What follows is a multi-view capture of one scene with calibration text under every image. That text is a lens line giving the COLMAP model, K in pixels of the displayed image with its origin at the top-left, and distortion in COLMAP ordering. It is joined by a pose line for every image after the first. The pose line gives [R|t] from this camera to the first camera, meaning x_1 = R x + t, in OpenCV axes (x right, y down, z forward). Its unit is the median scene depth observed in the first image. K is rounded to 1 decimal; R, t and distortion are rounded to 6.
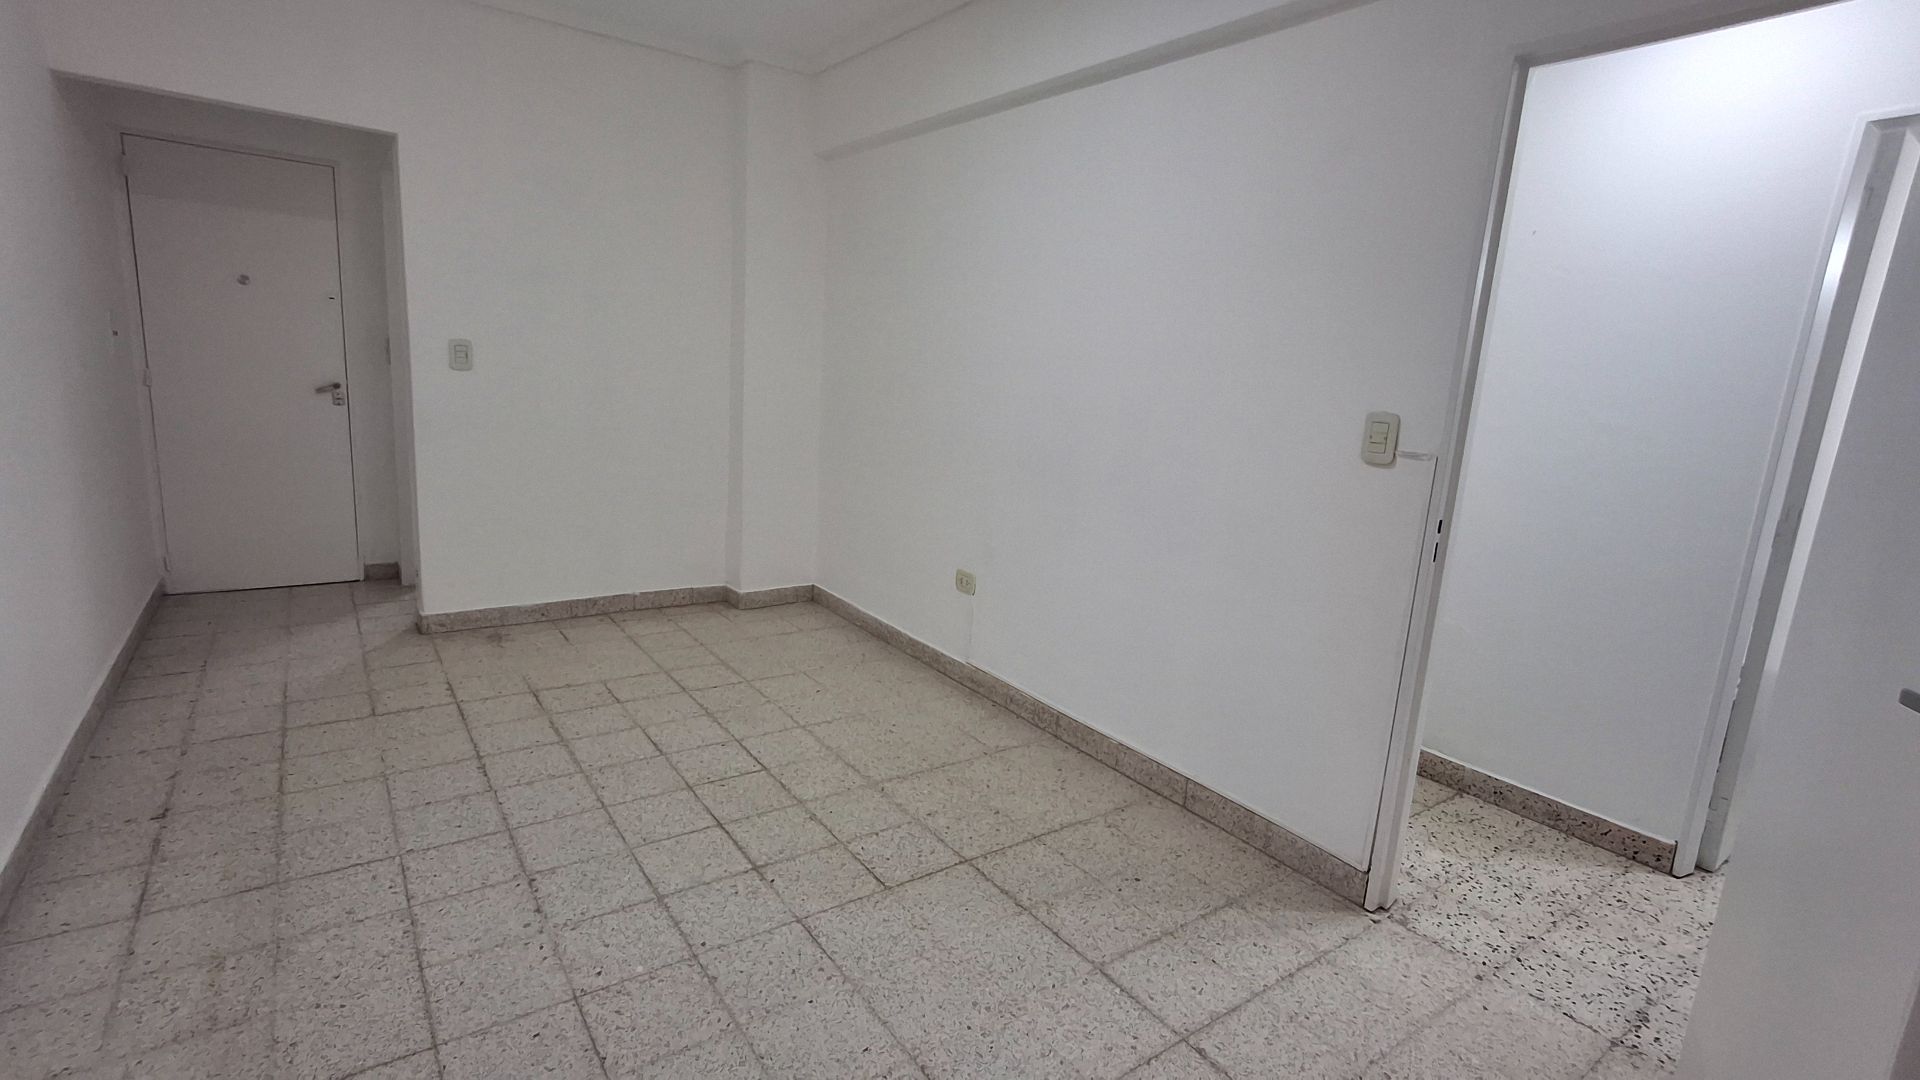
lens RADIAL K [[872.6, 0, 956.9], [0, 872.6, 535.3], [0, 0, 1]] dist [-0.005037, -0.000662]
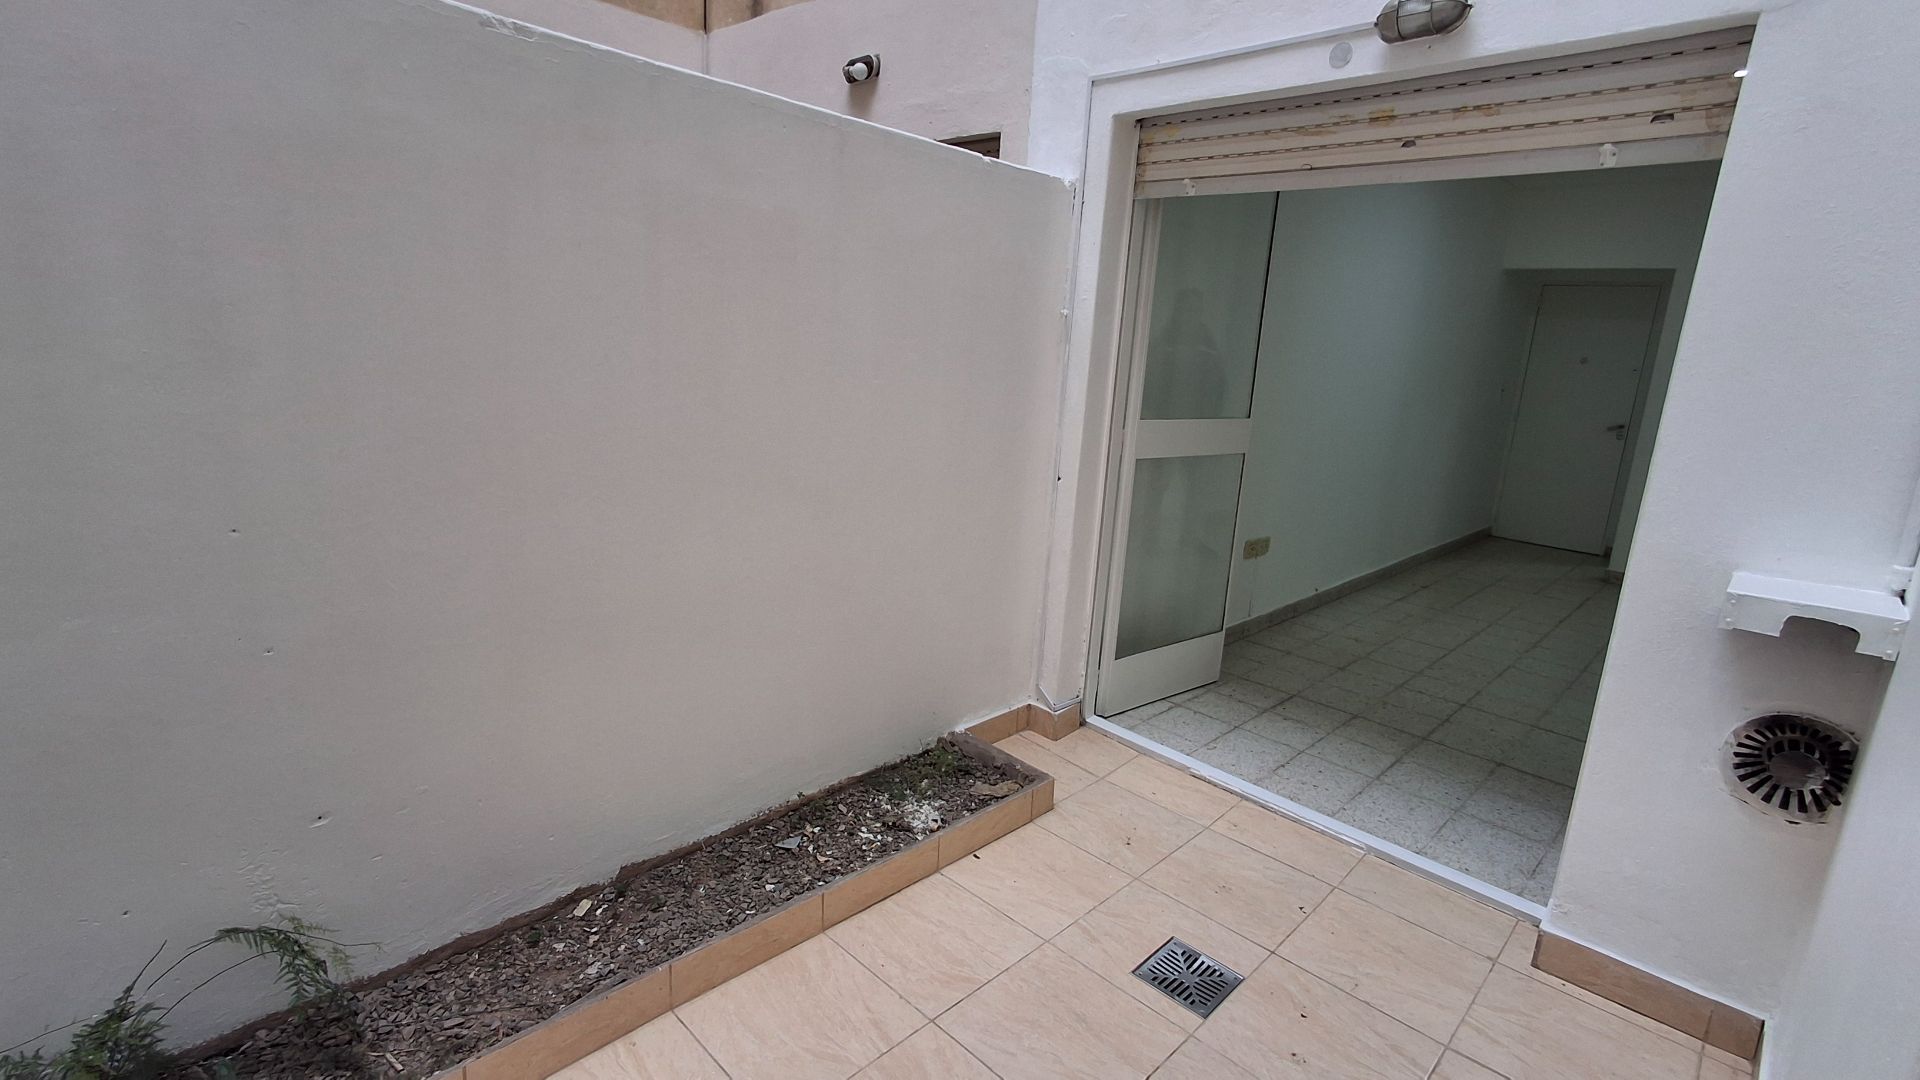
lens RADIAL K [[872.6, 0, 965.3], [0, 872.6, 538.9], [0, 0, 1]] dist [-0.005037, -0.000662]
pose [[0.172935, 0.163166, -0.971324, 1.147282], [-0.240901, 0.963237, 0.118917, 0.216995], [0.955018, 0.213428, 0.205884, -0.712237]]
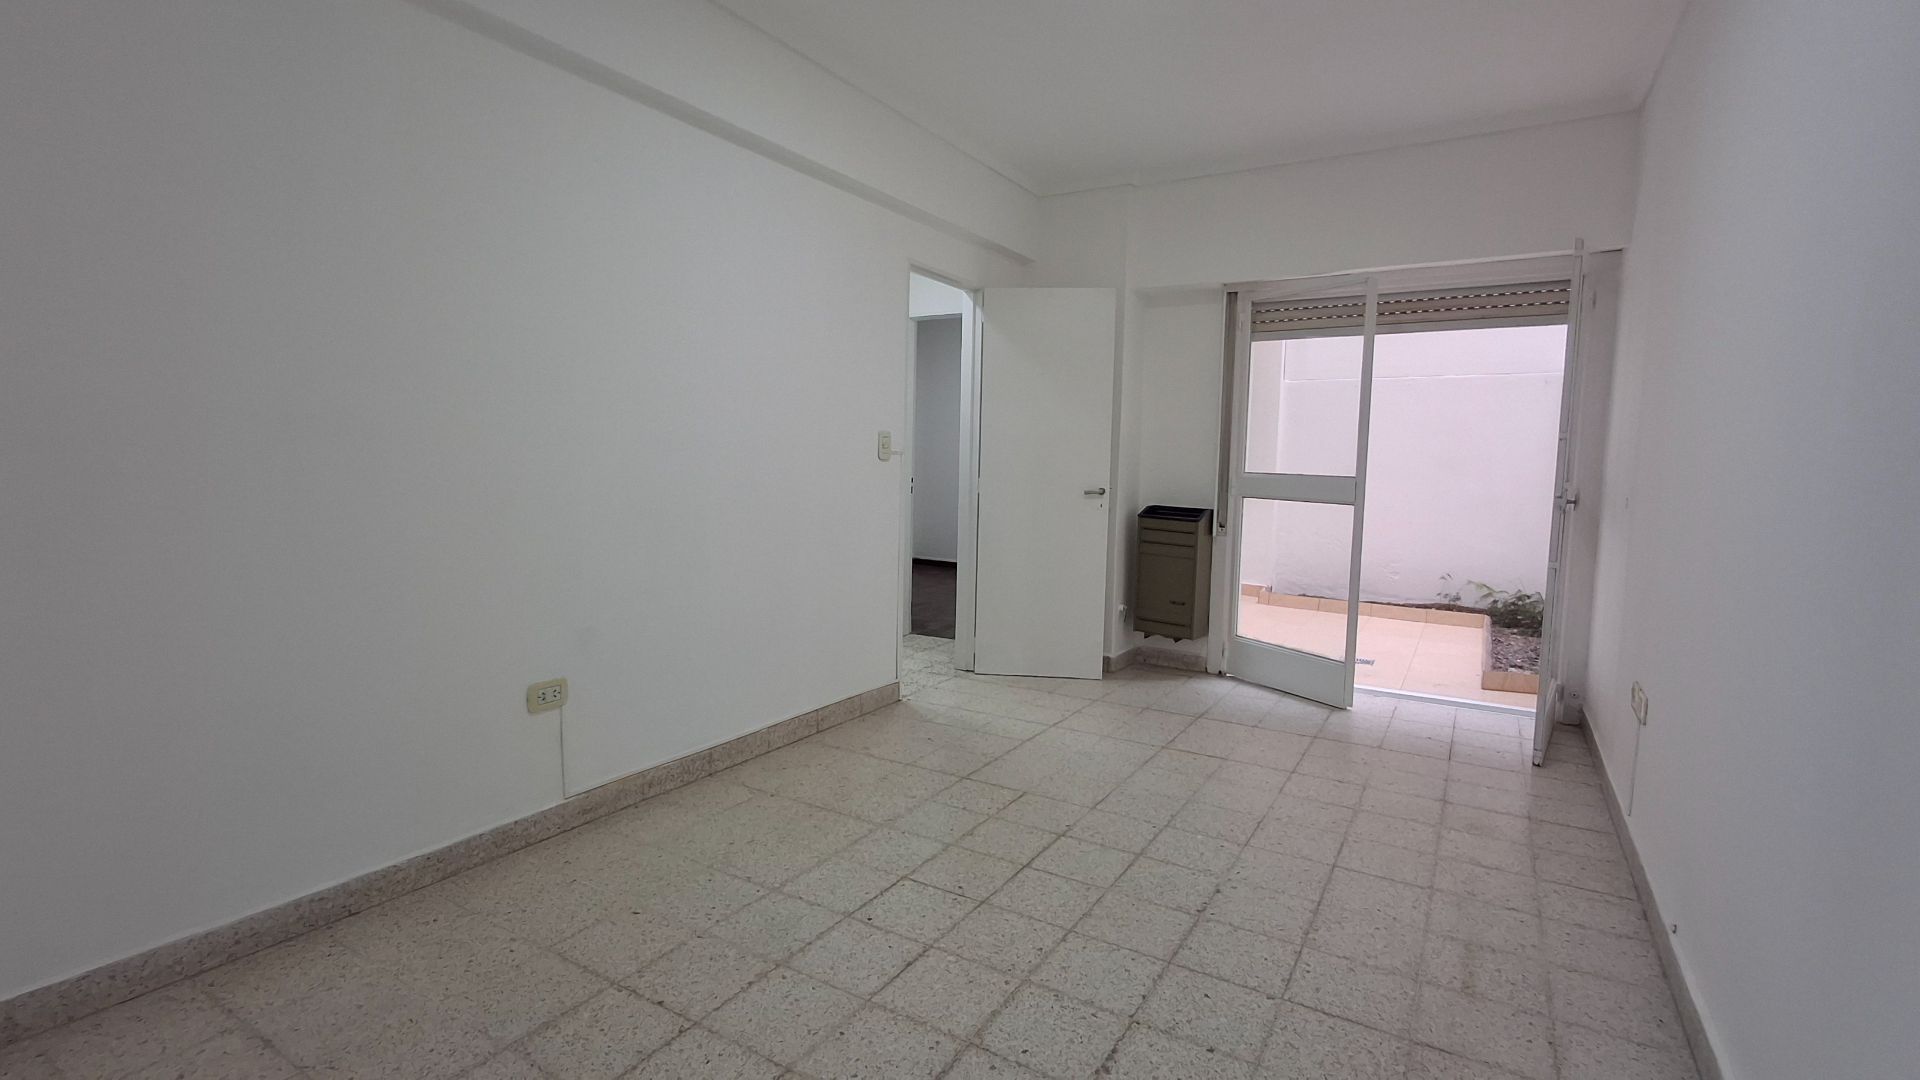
lens RADIAL K [[872.6, 0, 954.7], [0, 872.6, 536.4], [0, 0, 1]] dist [-0.005037, -0.000662]
pose [[-0.380238, -0.154815, 0.911840, -1.146084], [0.138520, 0.965239, 0.221644, -0.283032], [-0.914457, 0.210585, -0.345575, 1.396309]]
